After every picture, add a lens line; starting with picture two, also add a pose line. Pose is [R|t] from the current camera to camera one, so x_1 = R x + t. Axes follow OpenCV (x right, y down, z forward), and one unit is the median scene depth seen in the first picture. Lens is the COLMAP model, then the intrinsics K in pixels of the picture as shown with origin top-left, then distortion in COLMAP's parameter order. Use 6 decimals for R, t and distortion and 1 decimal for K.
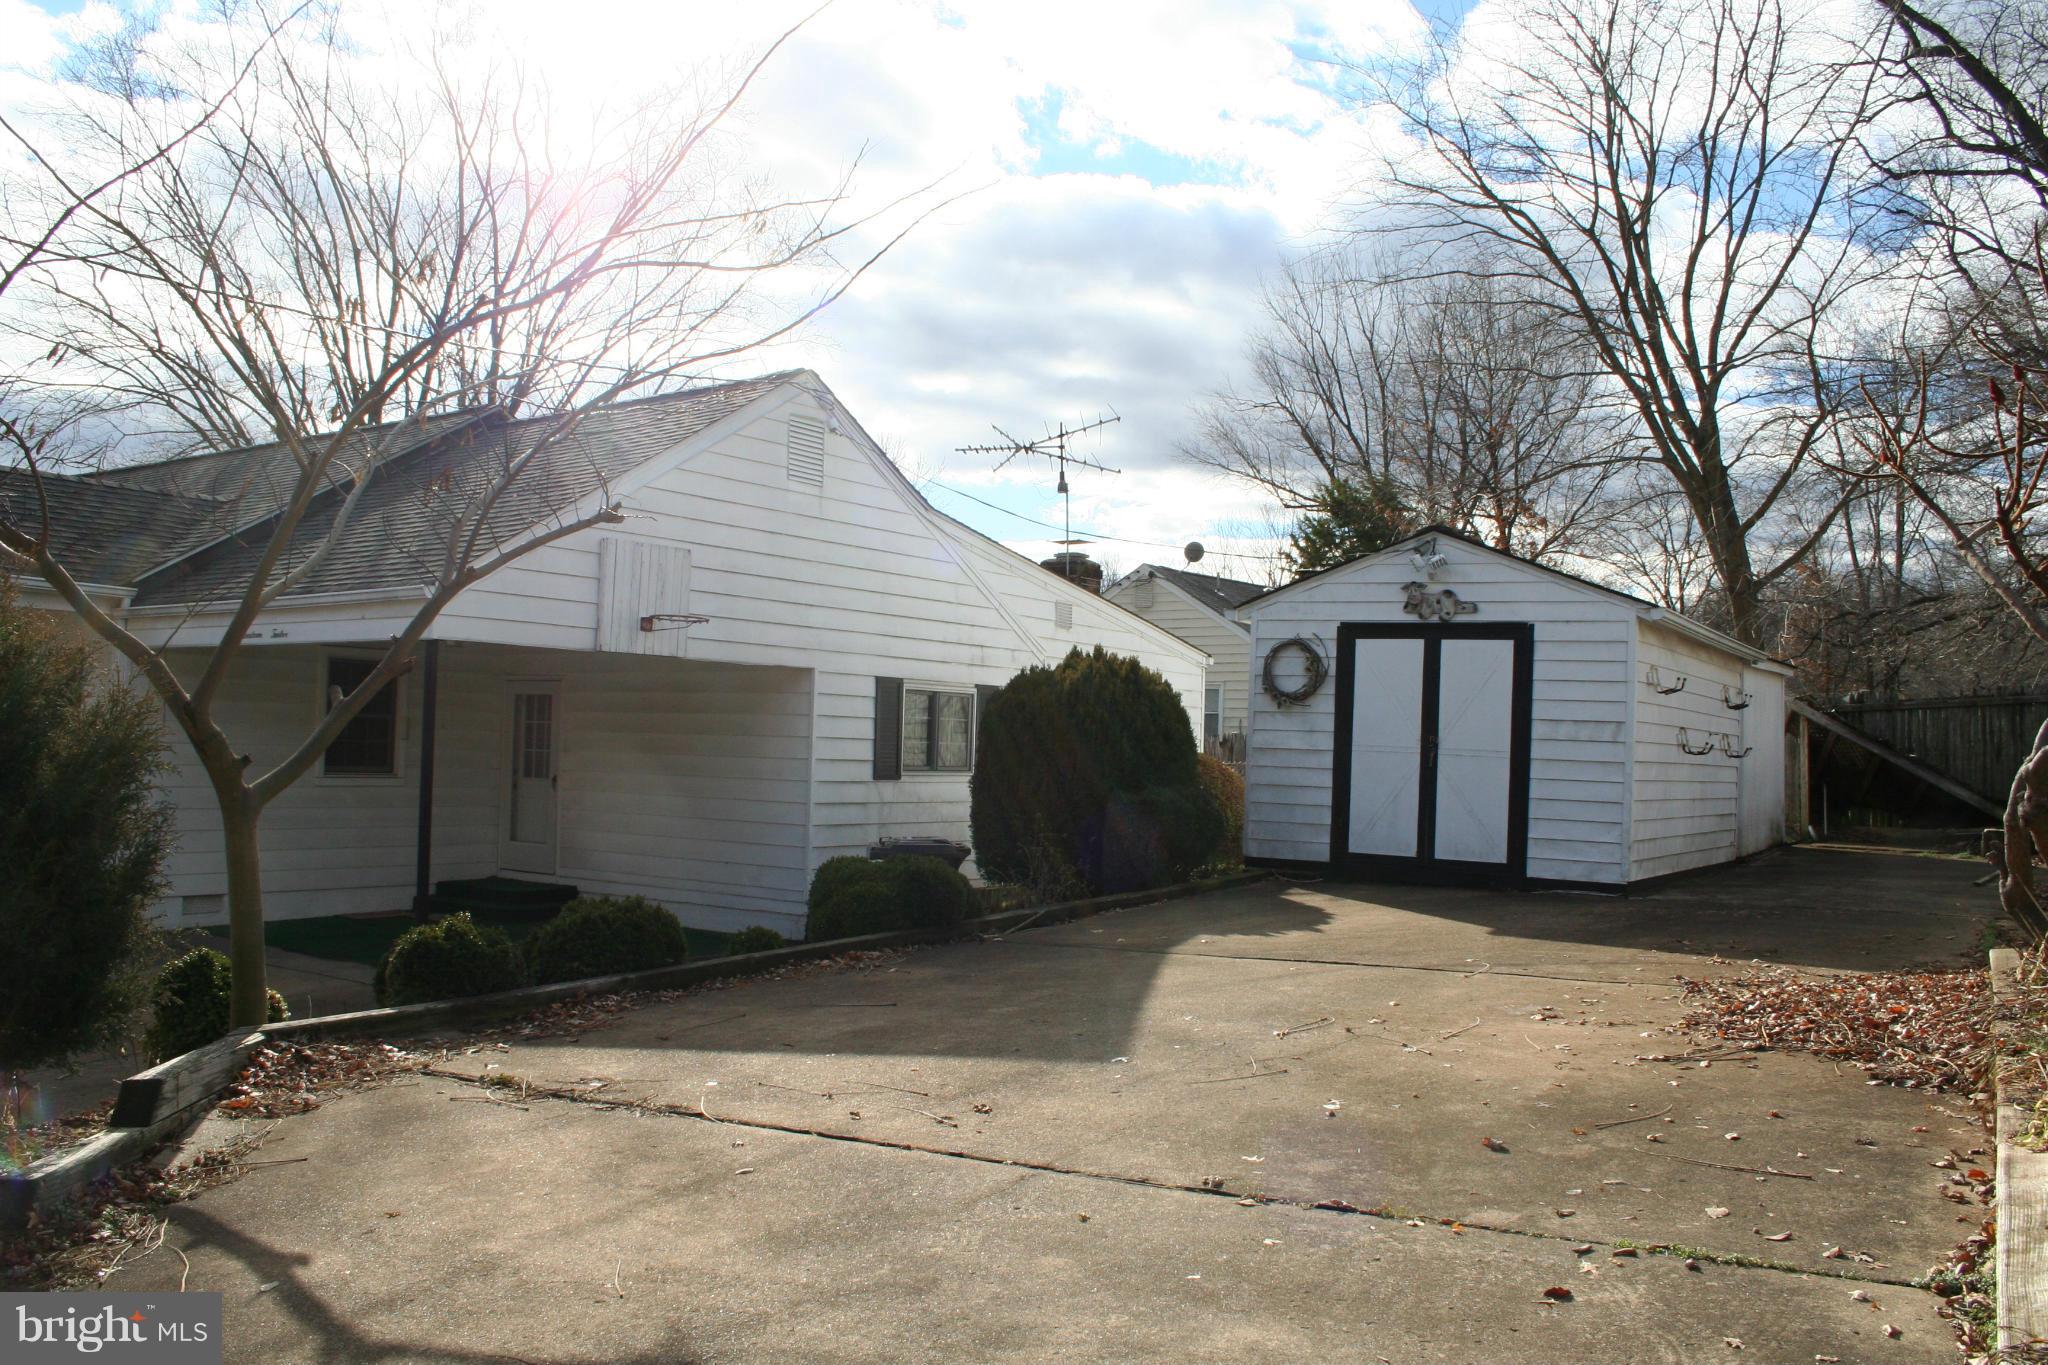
lens RADIAL K [[1709.1, 0, 1024.0], [0, 1709.1, 682.5], [0, 0, 1]] dist [-0.144157, 0.134911]
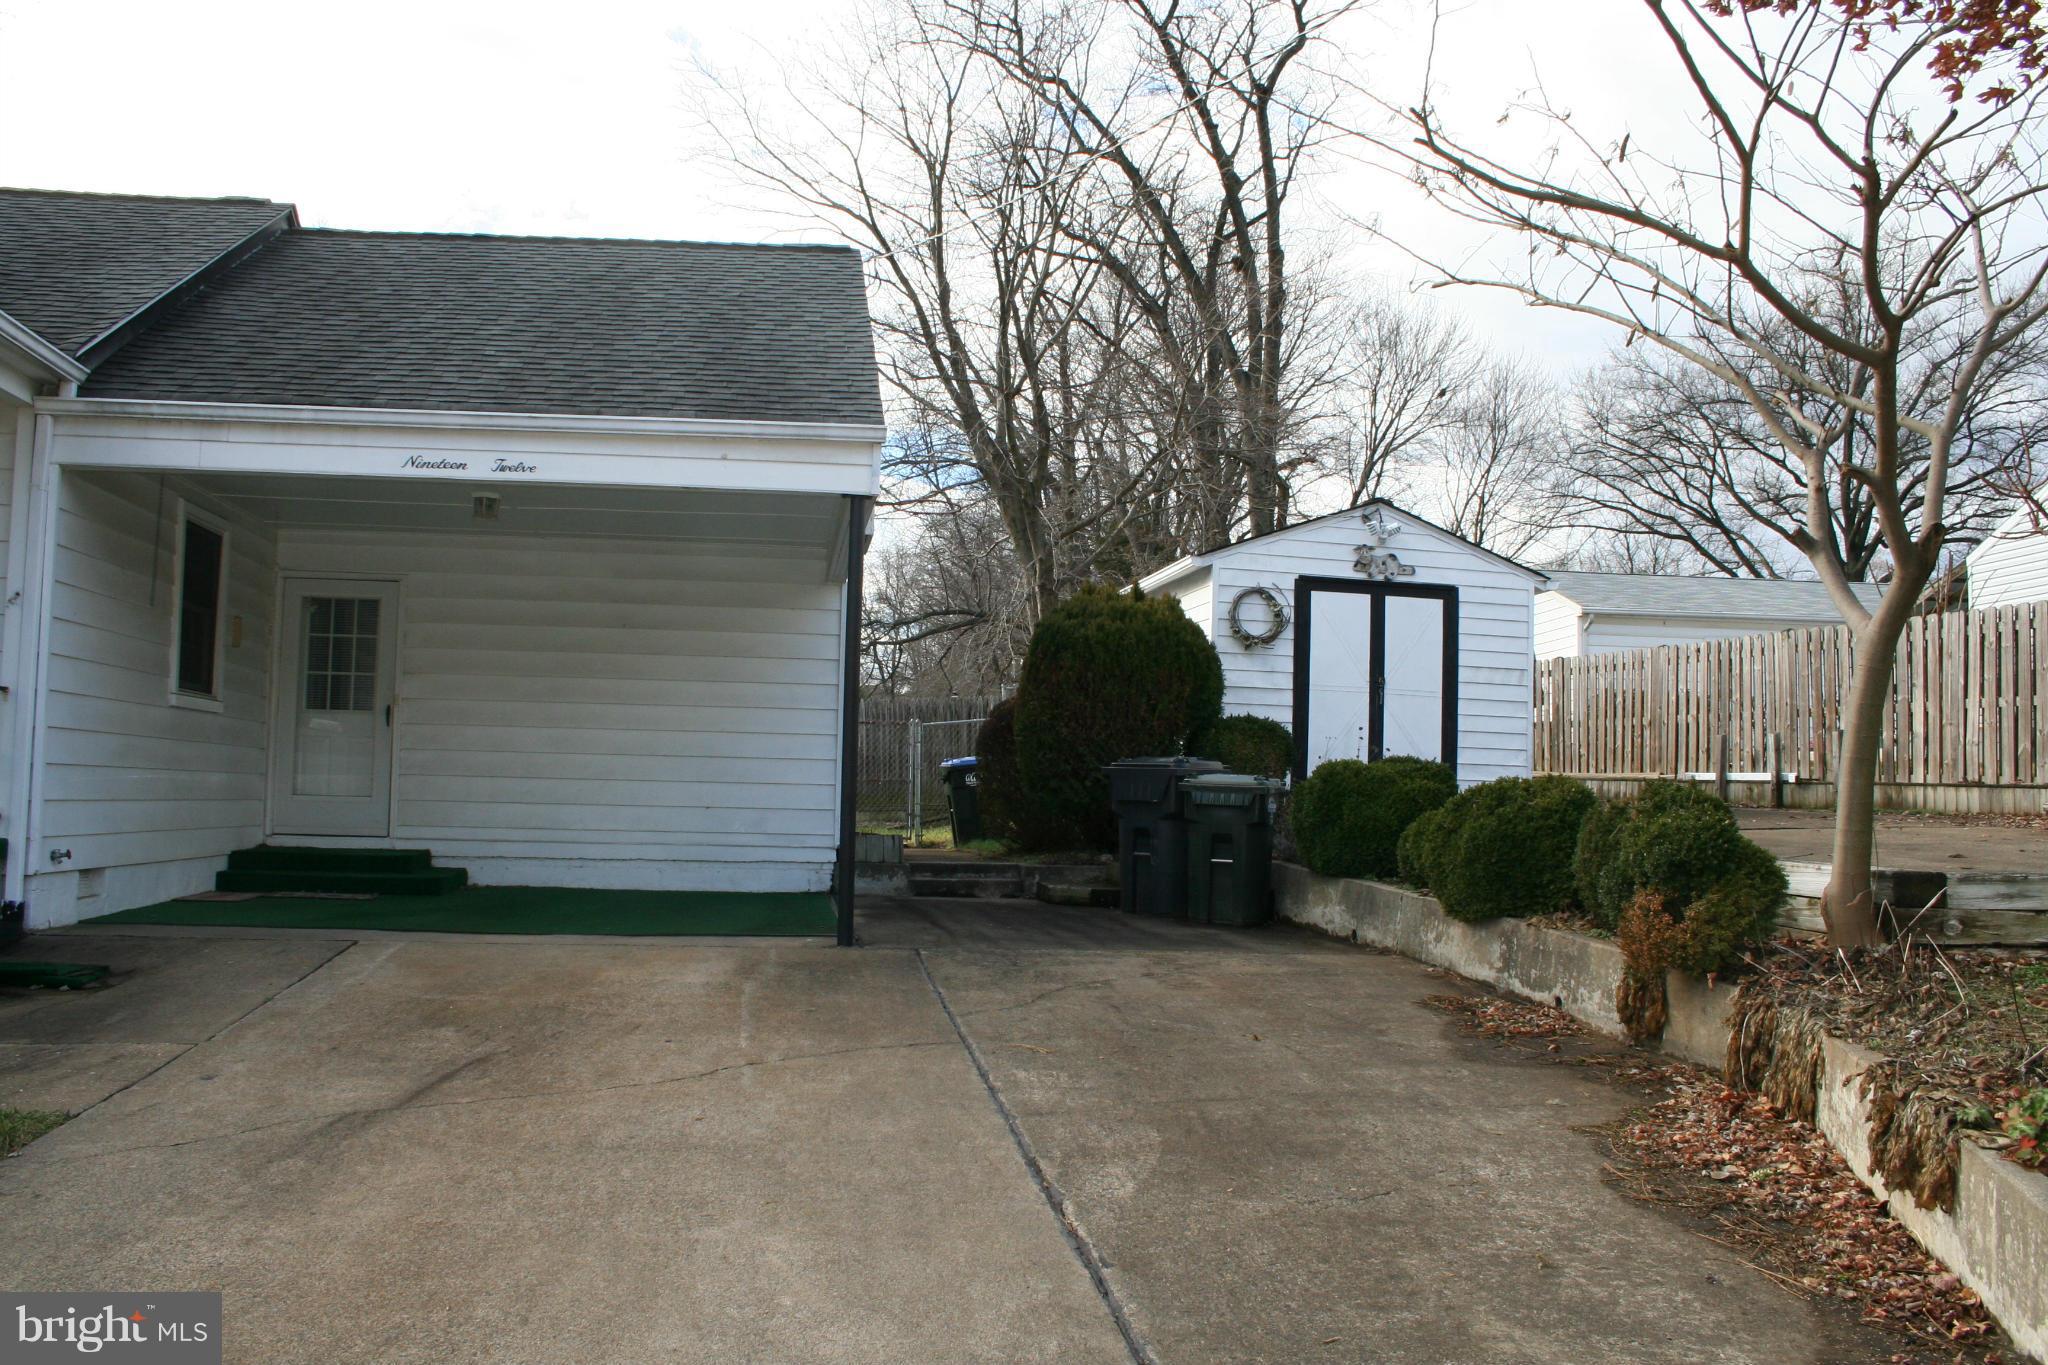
lens RADIAL K [[1709.1, 0, 1024.0], [0, 1709.1, 682.5], [0, 0, 1]] dist [-0.144157, 0.134911]
pose [[0.724019, 0.035688, 0.688856, -0.729975], [-0.025779, 0.999363, -0.024681, 0.068997], [-0.689298, 0.000111, 0.724478, 0.320776]]
